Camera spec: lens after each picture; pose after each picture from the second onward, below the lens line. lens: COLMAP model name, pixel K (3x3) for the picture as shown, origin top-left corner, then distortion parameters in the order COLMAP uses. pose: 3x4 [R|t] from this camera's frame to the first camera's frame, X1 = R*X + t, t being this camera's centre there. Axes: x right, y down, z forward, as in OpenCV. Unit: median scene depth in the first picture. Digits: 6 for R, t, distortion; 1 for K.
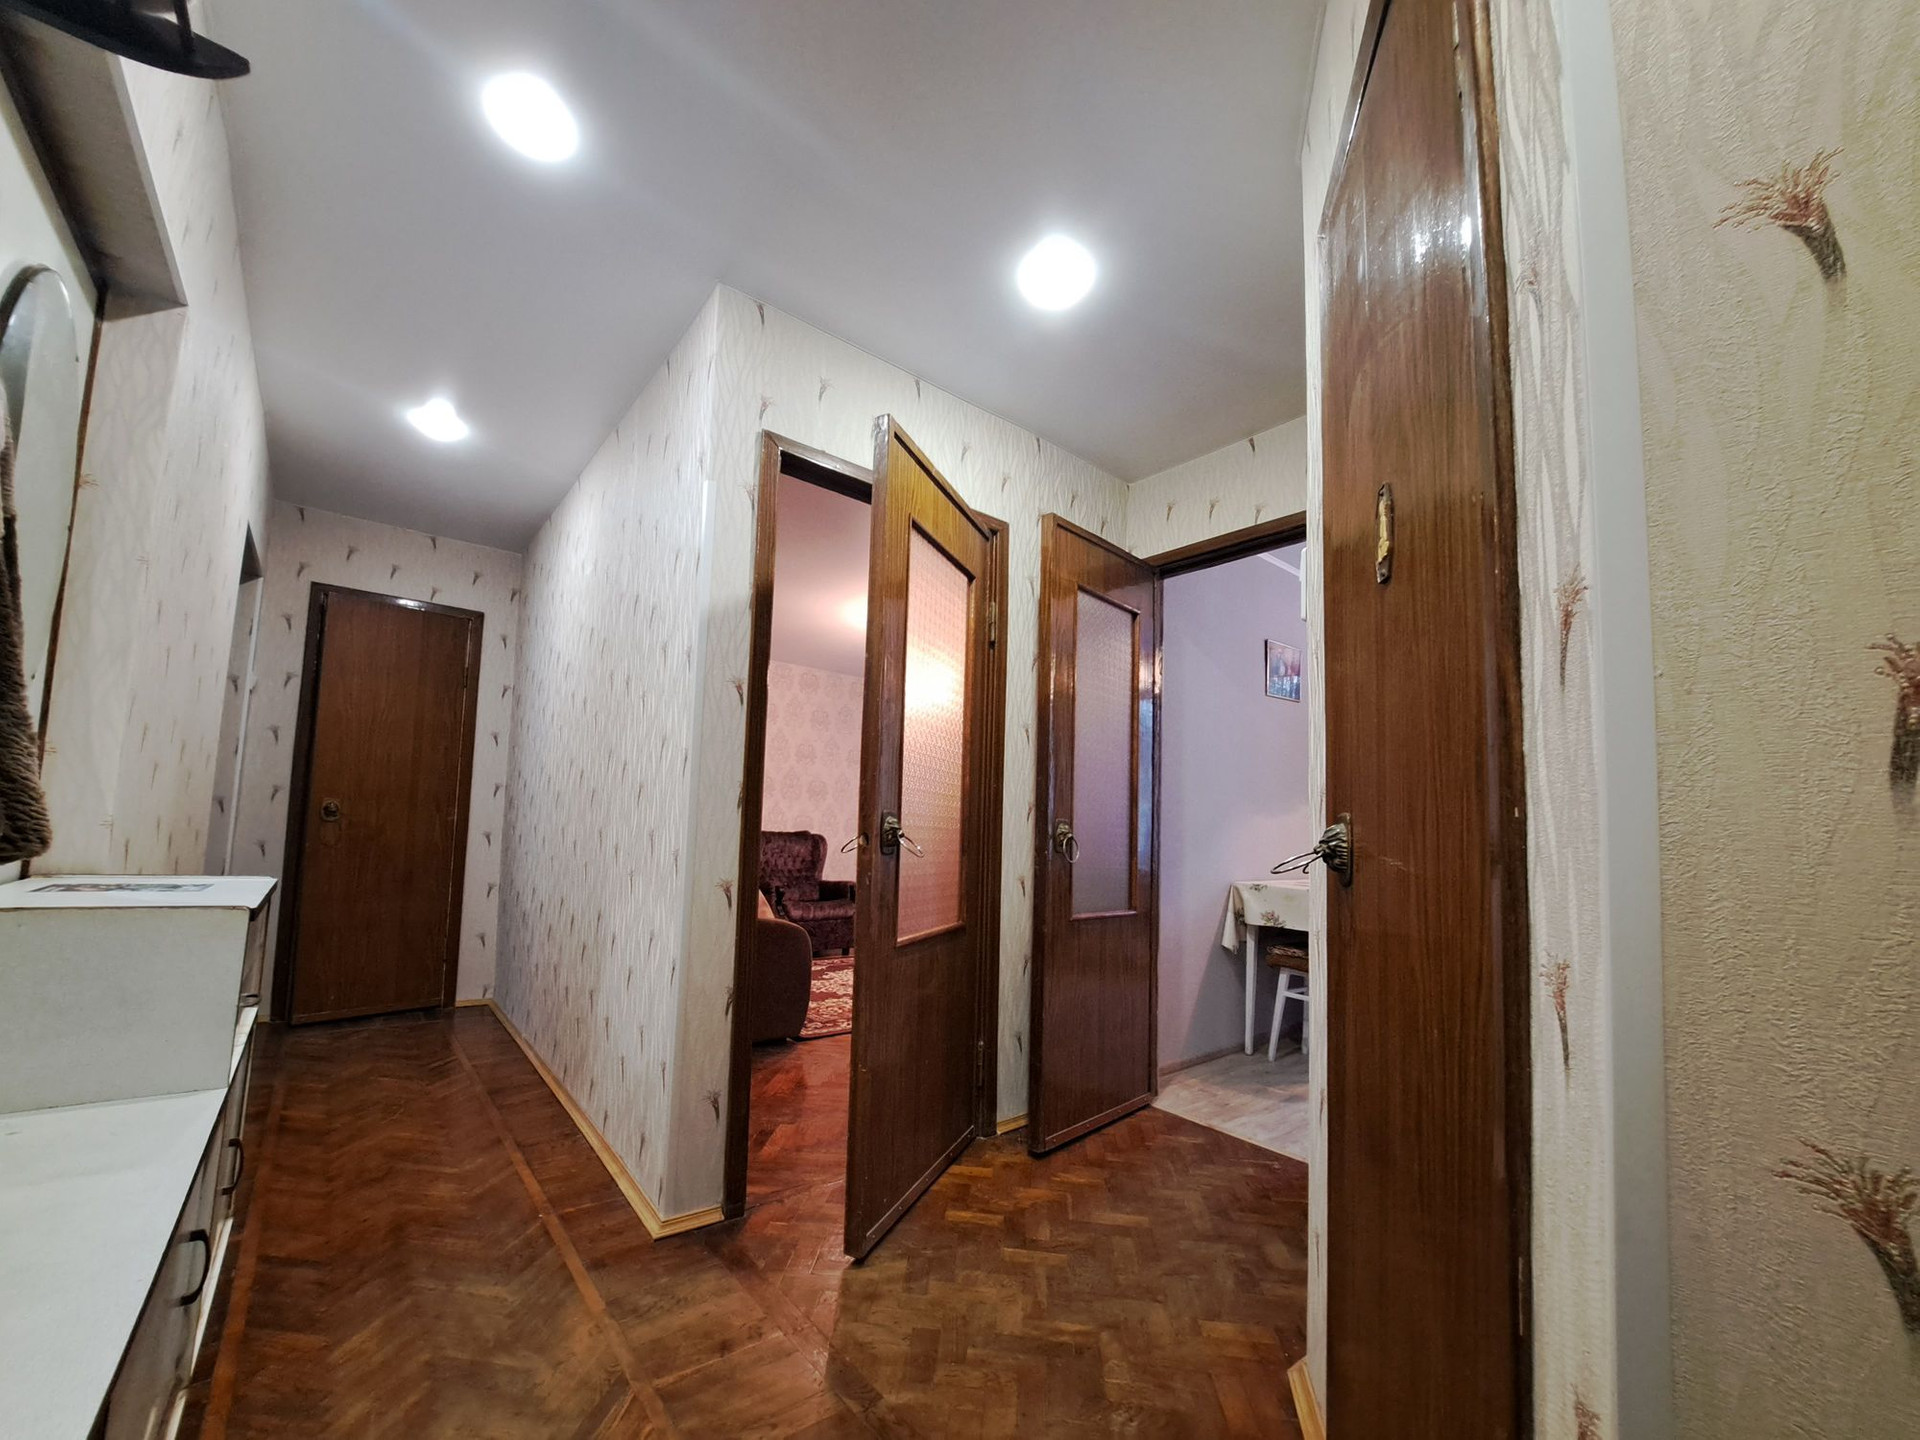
lens RADIAL K [[763.7, 0, 943.2], [0, 763.7, 775.5], [0, 0, 1]] dist [-0.015013, -0.000627]
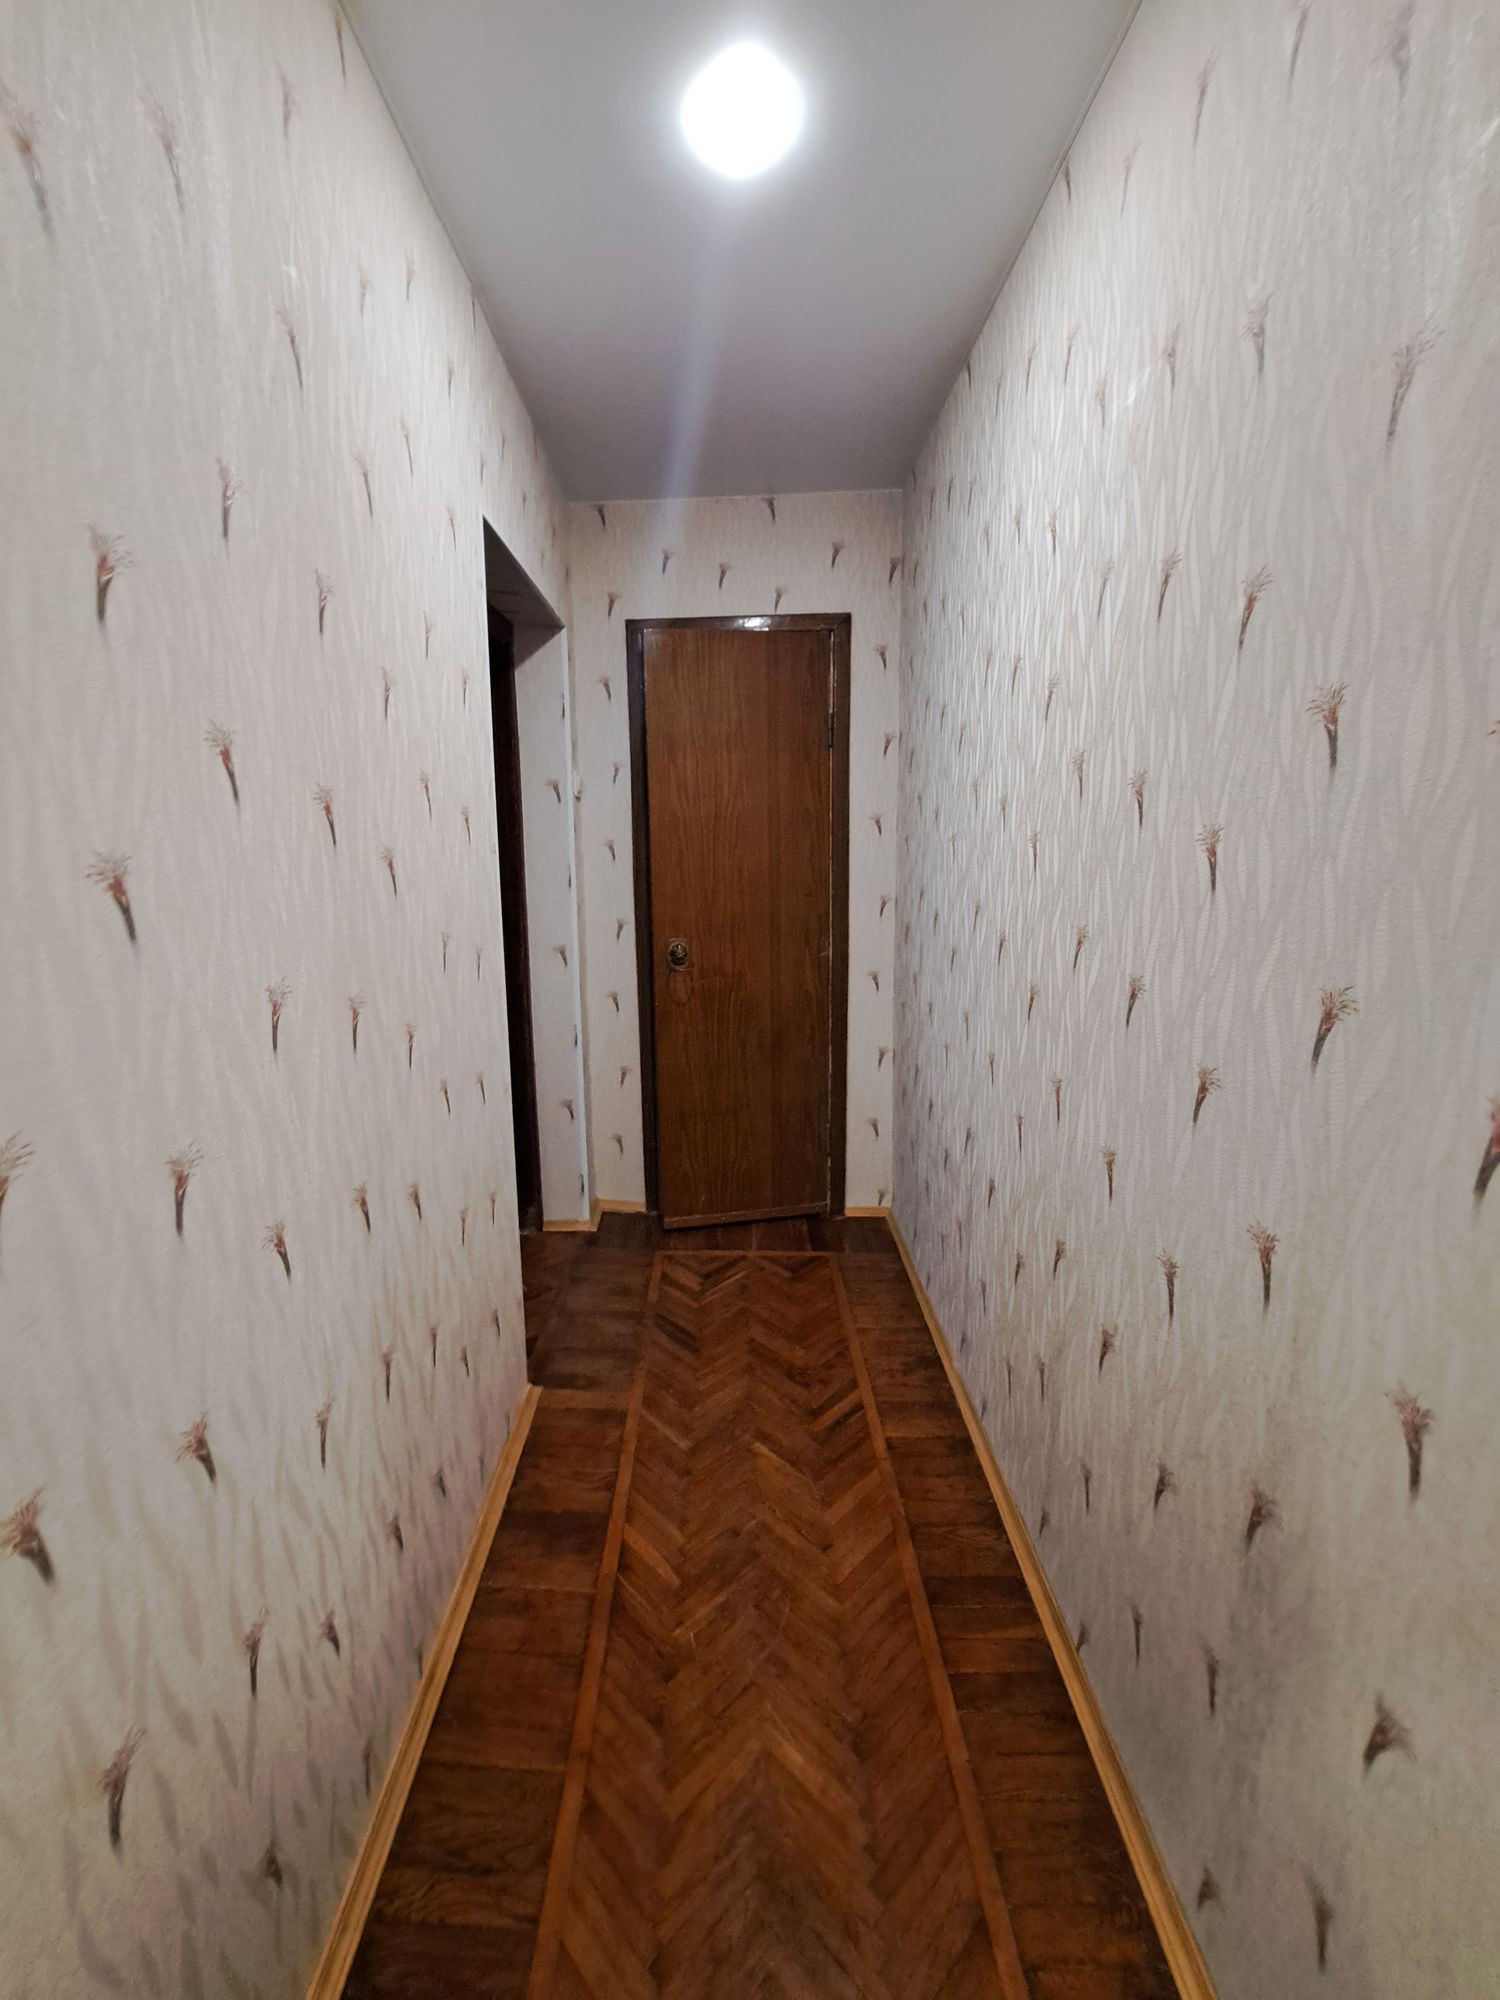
lens RADIAL K [[794.4, 0, 690.6], [0, 794.4, 986.4], [0, 0, 1]] dist [-0.012731, -0.003472]
pose [[0.746747, 0.072168, -0.661181, -0.446167], [0.096838, 0.971705, 0.215432, -0.126916], [0.658020, -0.224901, 0.718630, 0.677798]]
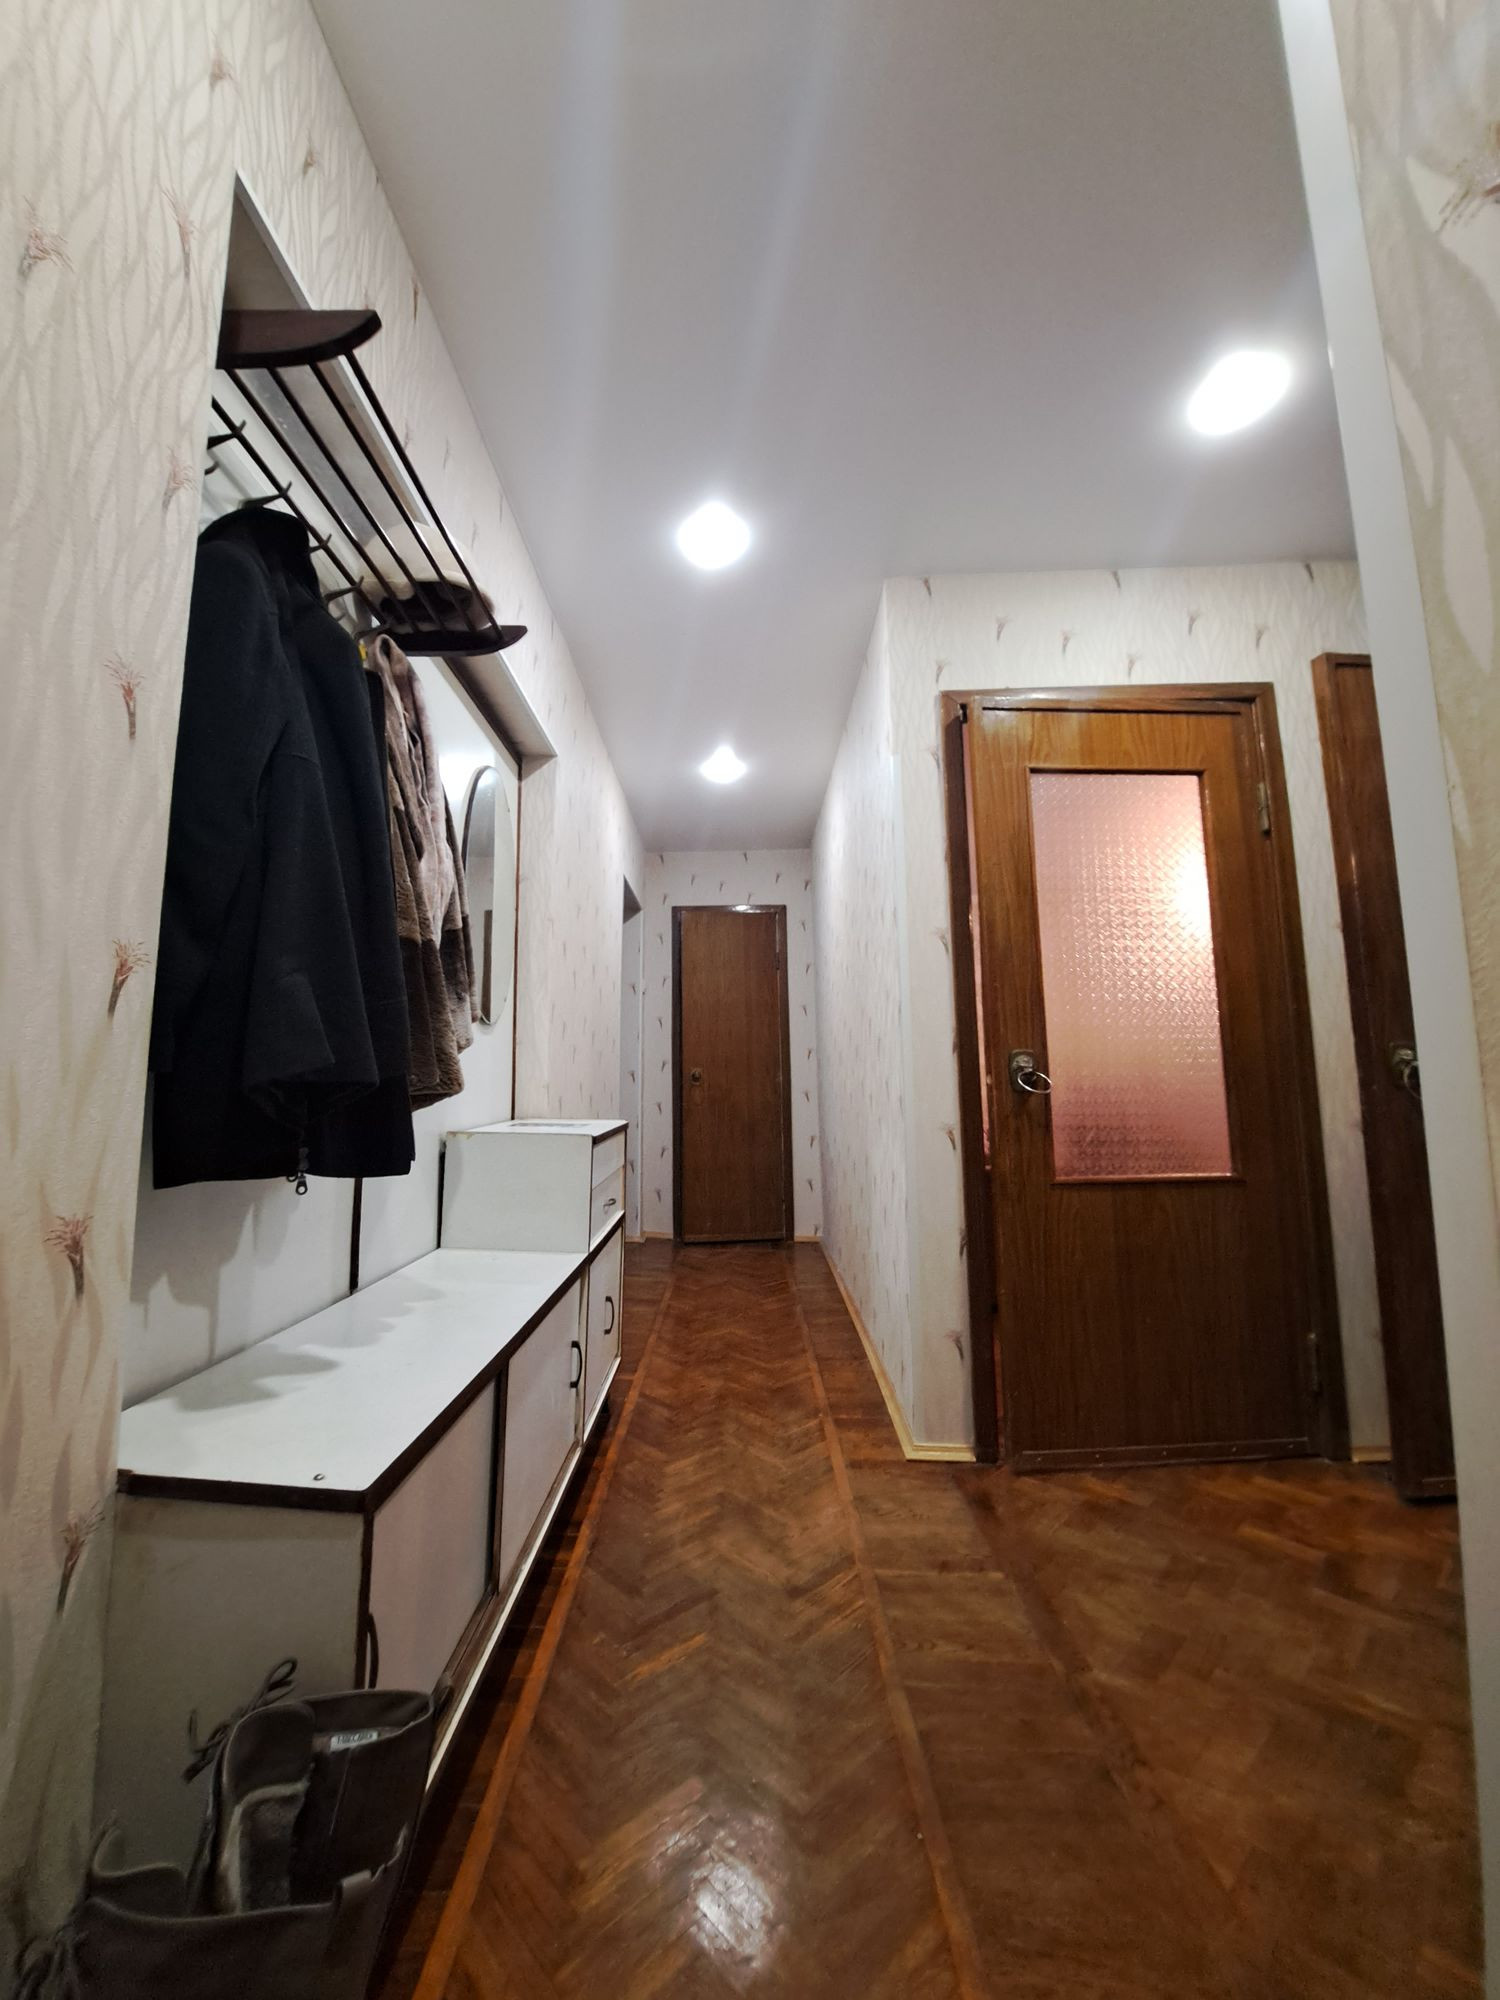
lens RADIAL K [[794.4, 0, 690.6], [0, 794.4, 986.4], [0, 0, 1]] dist [-0.012731, -0.003472]
pose [[0.736815, -0.118329, -0.665659, 0.161290], [0.079547, 0.992899, -0.088449, 0.016059], [0.671399, 0.012219, 0.740996, -0.031409]]
